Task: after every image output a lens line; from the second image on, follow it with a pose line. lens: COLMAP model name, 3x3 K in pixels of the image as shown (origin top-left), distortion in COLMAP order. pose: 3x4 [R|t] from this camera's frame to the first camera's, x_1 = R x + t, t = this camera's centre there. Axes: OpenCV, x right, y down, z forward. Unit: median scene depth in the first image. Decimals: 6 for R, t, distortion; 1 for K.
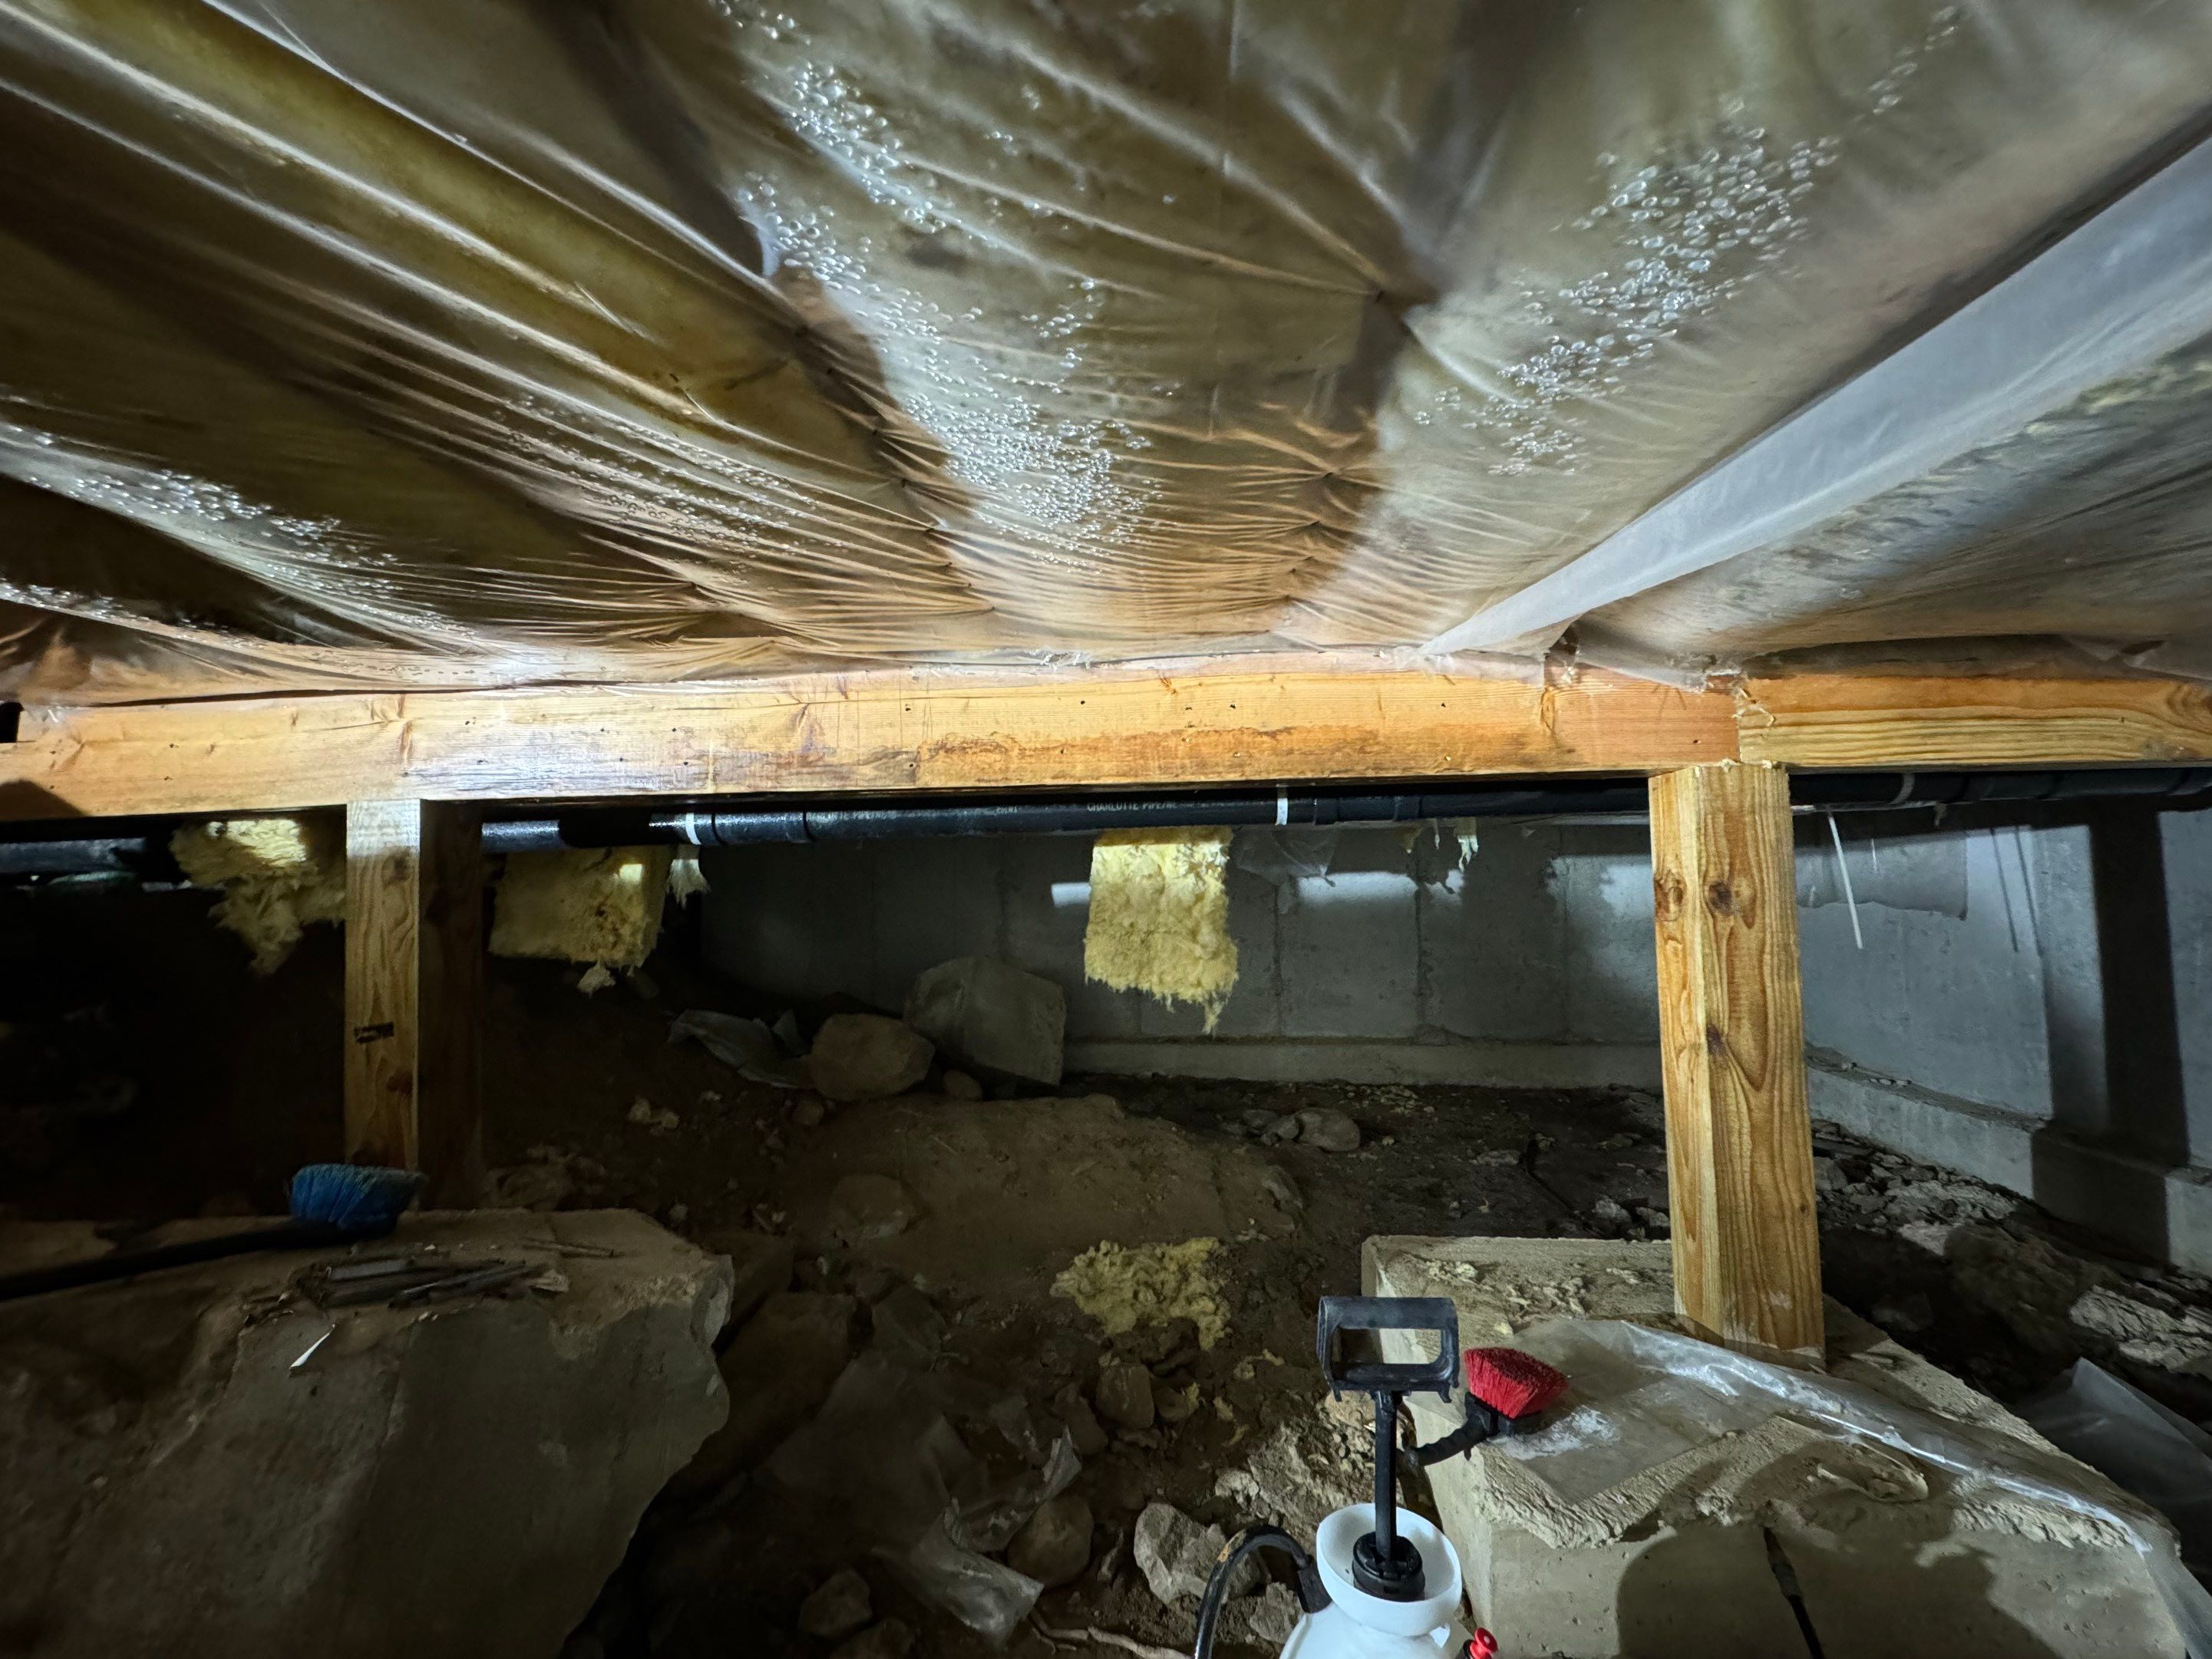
lens RADIAL K [[877.8, 0, 1105.1], [0, 877.8, 828.5], [0, 0, 1]] dist [-0.001470, 0.000096]
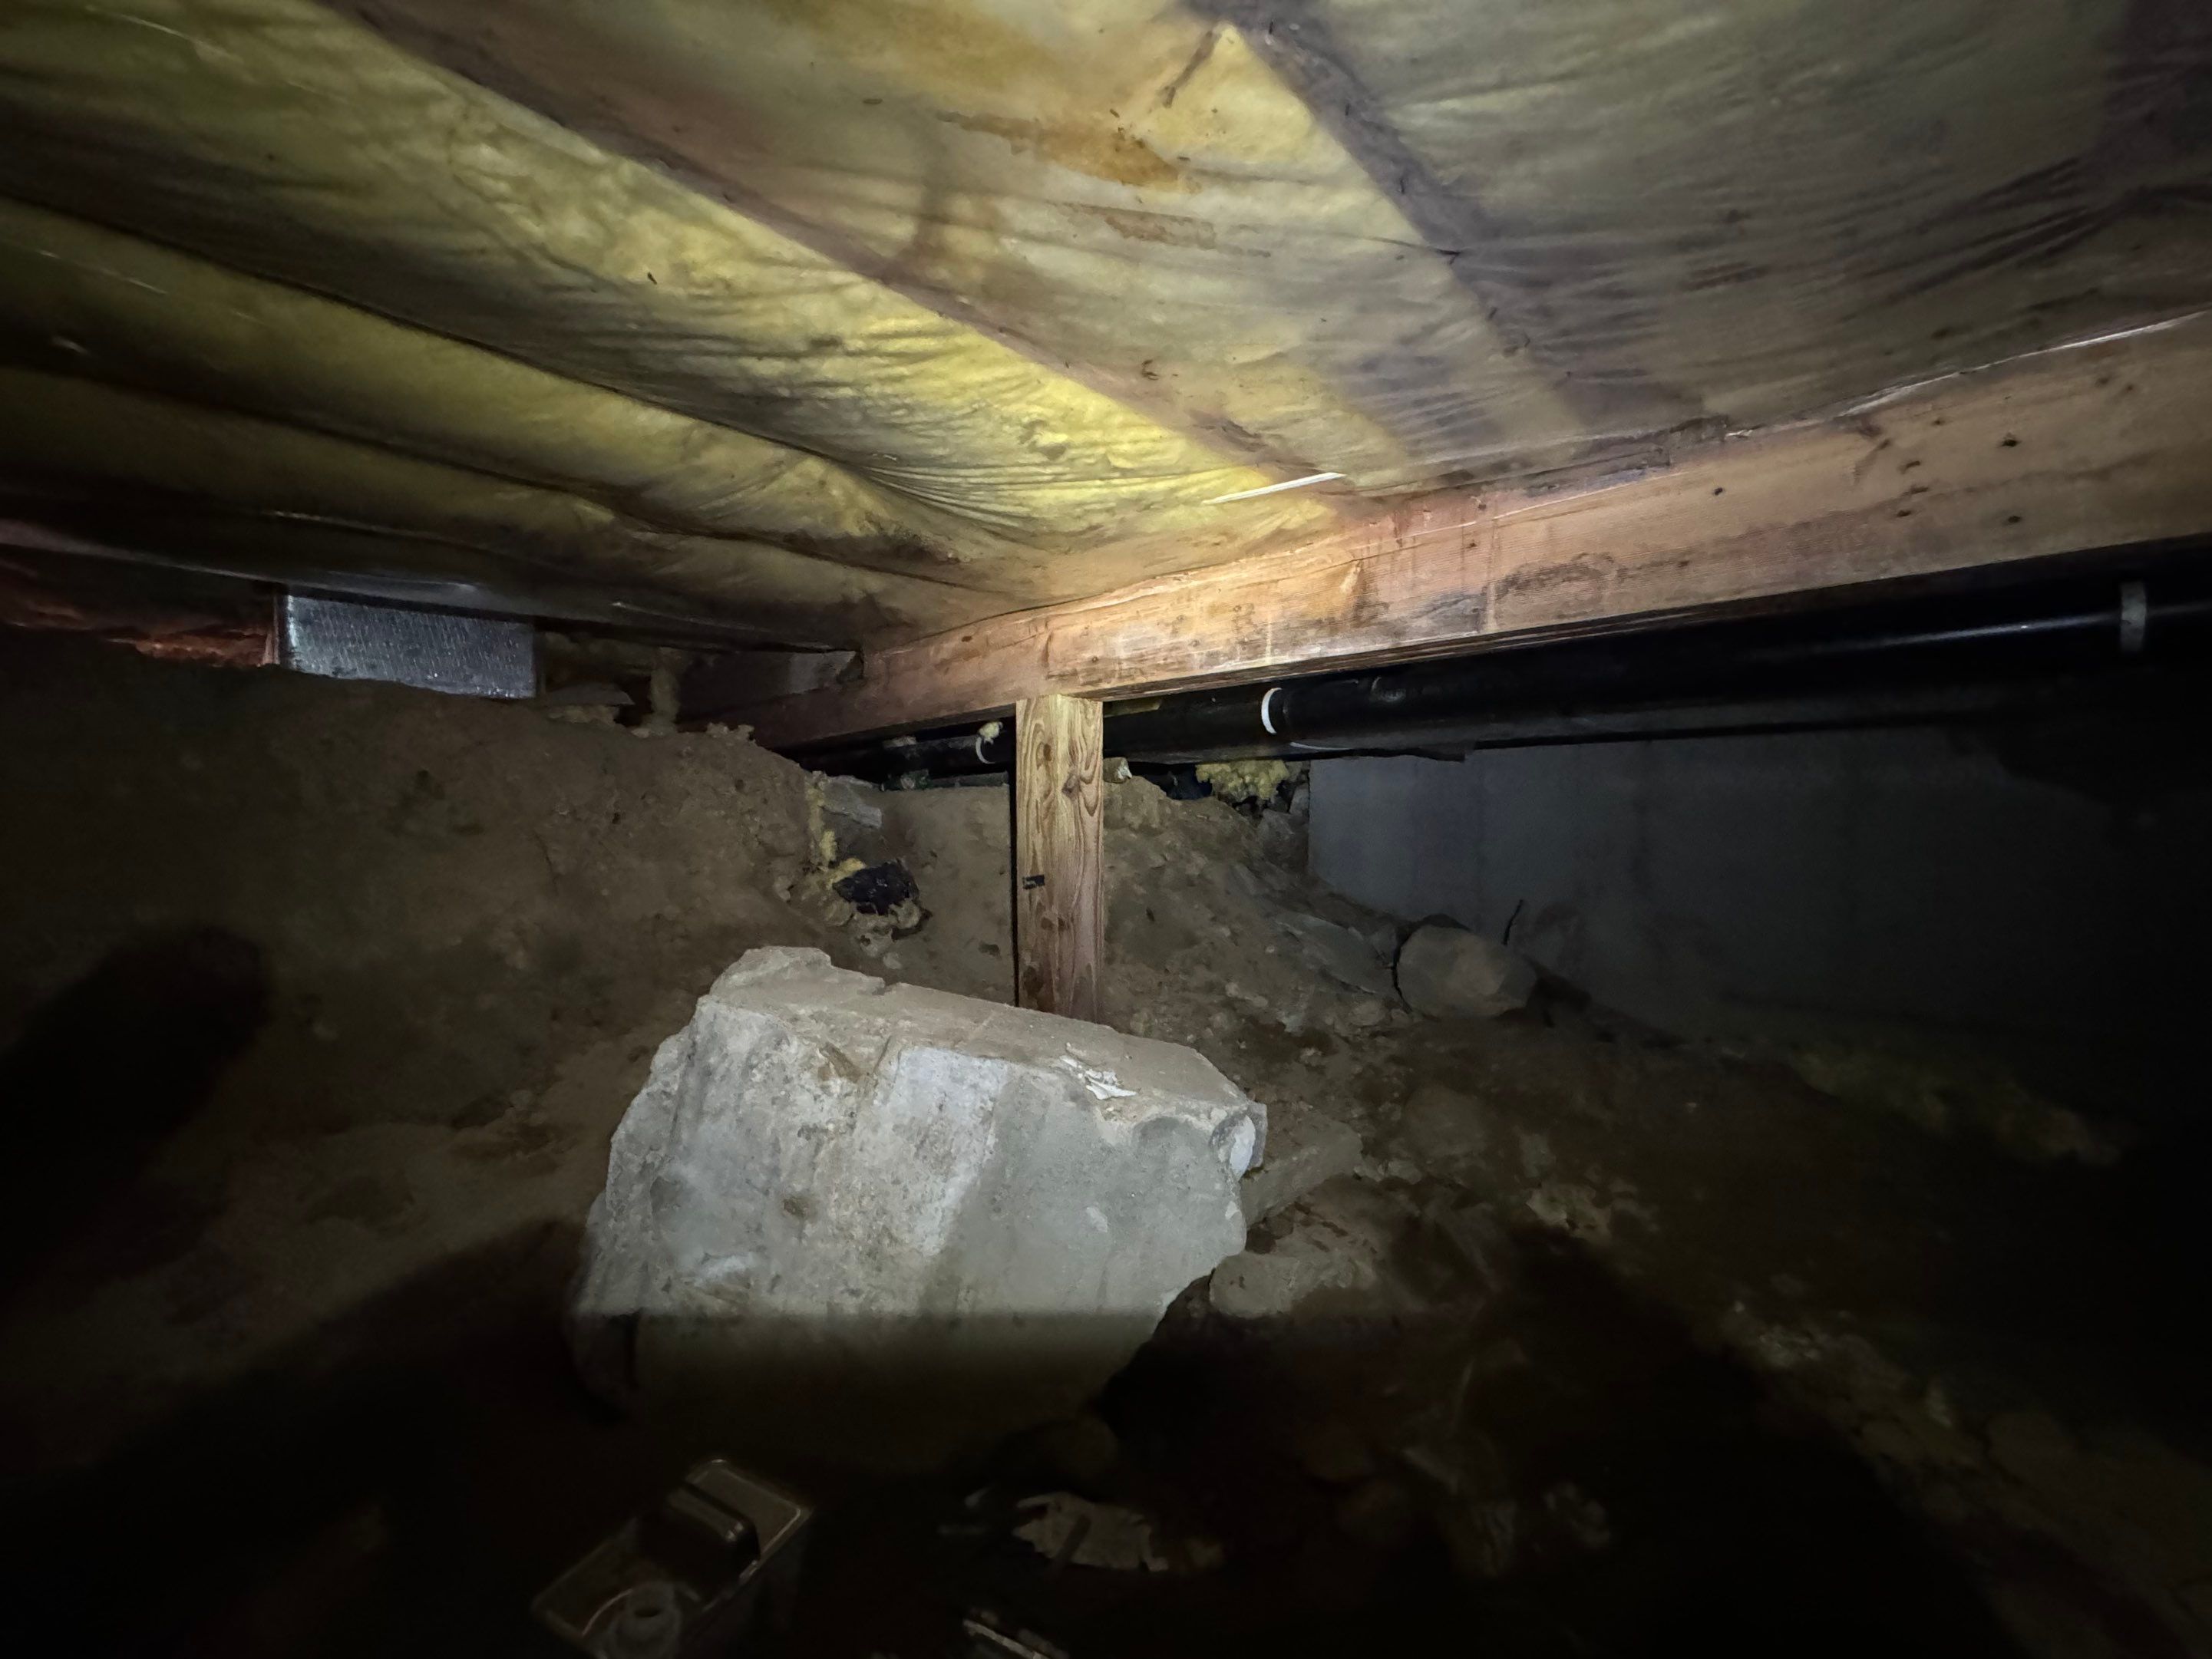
lens RADIAL K [[877.8, 0, 1104.2], [0, 877.8, 829.4], [0, 0, 1]] dist [-0.001470, 0.000096]
pose [[0.771503, 0.027509, -0.635630, 0.047798], [0.014181, 0.998073, 0.060408, 0.079189], [0.636067, -0.055619, 0.769626, 0.089490]]
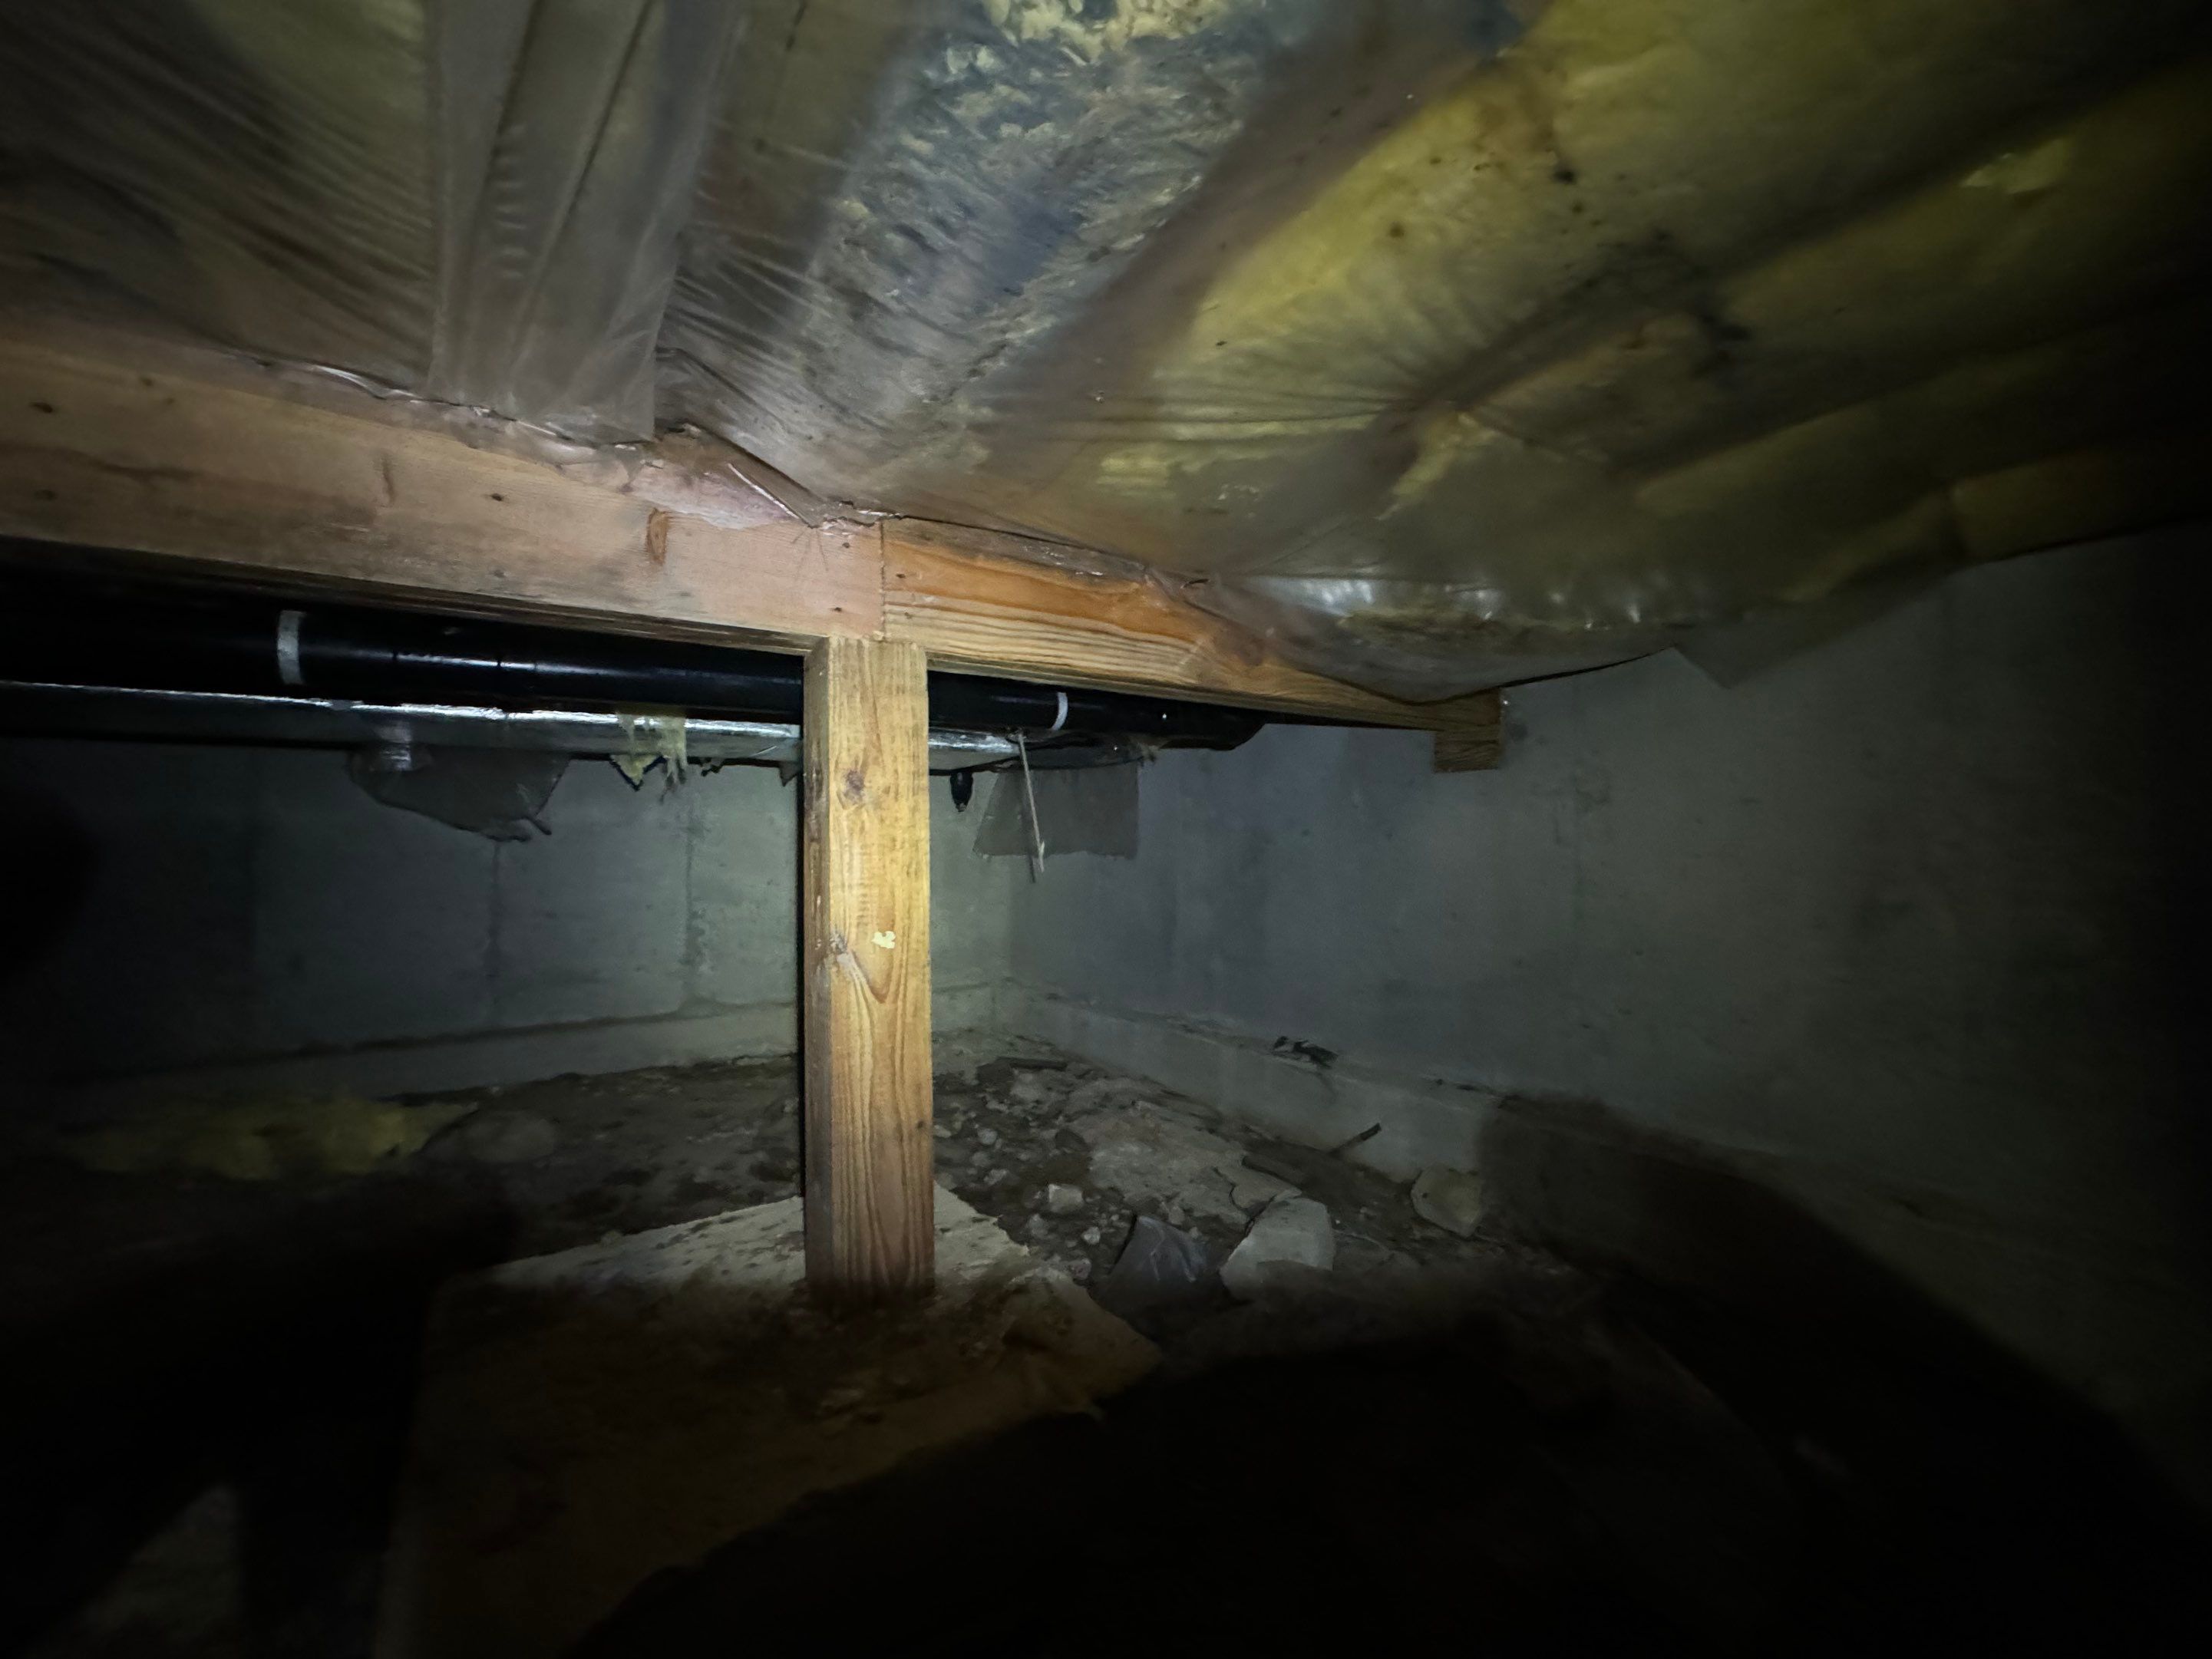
lens RADIAL K [[877.8, 0, 1107.3], [0, 877.8, 827.6], [0, 0, 1]] dist [-0.001470, 0.000096]
pose [[0.770984, 0.023856, 0.636407, 0.284826], [-0.032760, 0.999461, 0.002223, 0.090468], [-0.636011, -0.022563, 0.771350, 0.135742]]
